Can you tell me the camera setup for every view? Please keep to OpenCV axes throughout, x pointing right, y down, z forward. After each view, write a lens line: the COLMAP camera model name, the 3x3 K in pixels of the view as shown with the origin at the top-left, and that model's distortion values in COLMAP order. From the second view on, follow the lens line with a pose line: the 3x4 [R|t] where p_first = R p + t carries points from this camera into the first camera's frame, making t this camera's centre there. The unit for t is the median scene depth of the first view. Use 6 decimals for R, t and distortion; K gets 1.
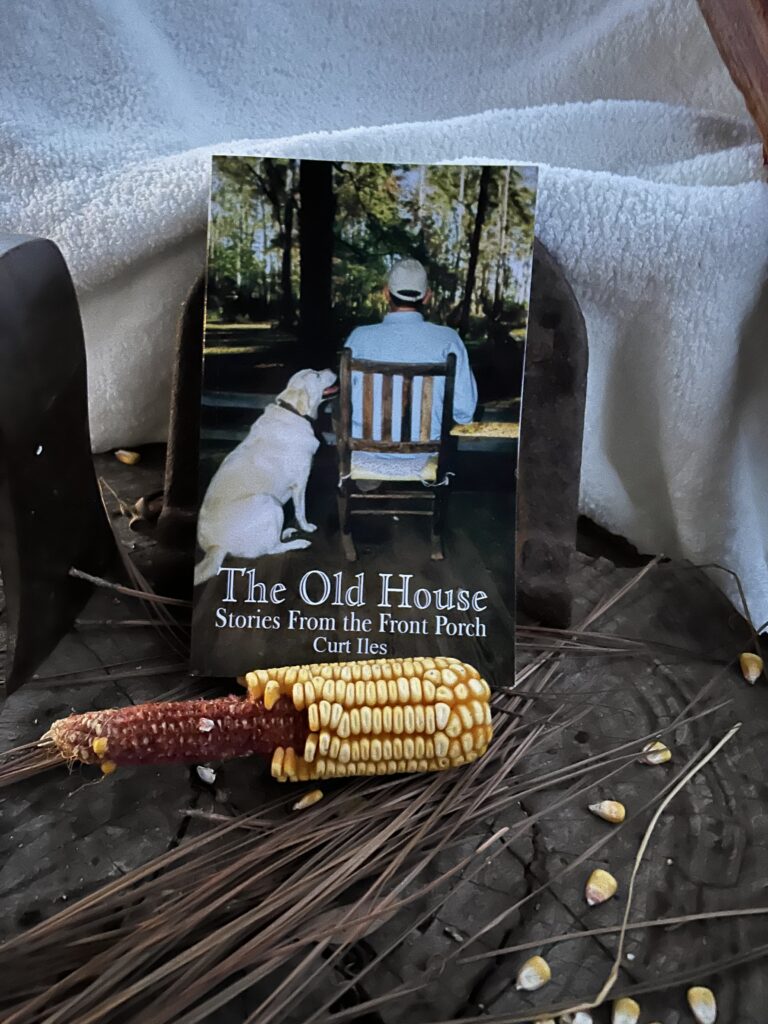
lens RADIAL K [[778.2, 0, 378.0], [0, 778.2, 513.4], [0, 0, 1]] dist [-0.014198, -0.014073]
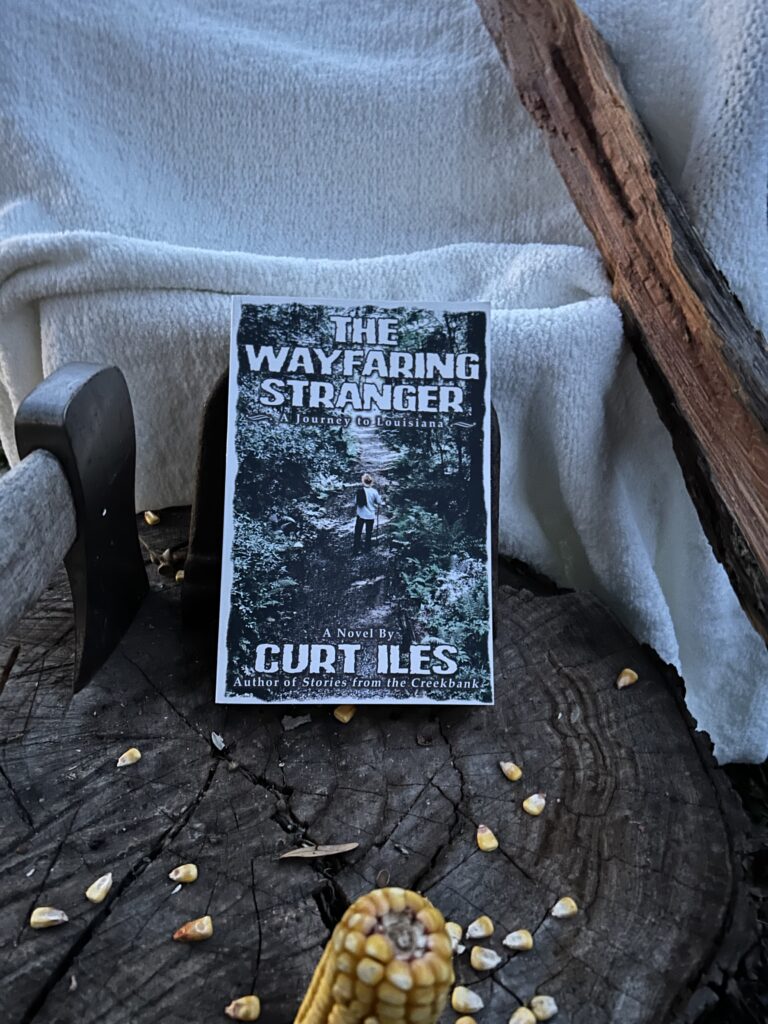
lens RADIAL K [[778.2, 0, 394.2], [0, 778.2, 507.9], [0, 0, 1]] dist [-0.014198, -0.014073]
pose [[0.999346, -0.014137, 0.033284, 0.042037], [0.016834, 0.996473, -0.082212, 0.034589], [-0.032004, 0.082719, 0.996059, -0.423860]]
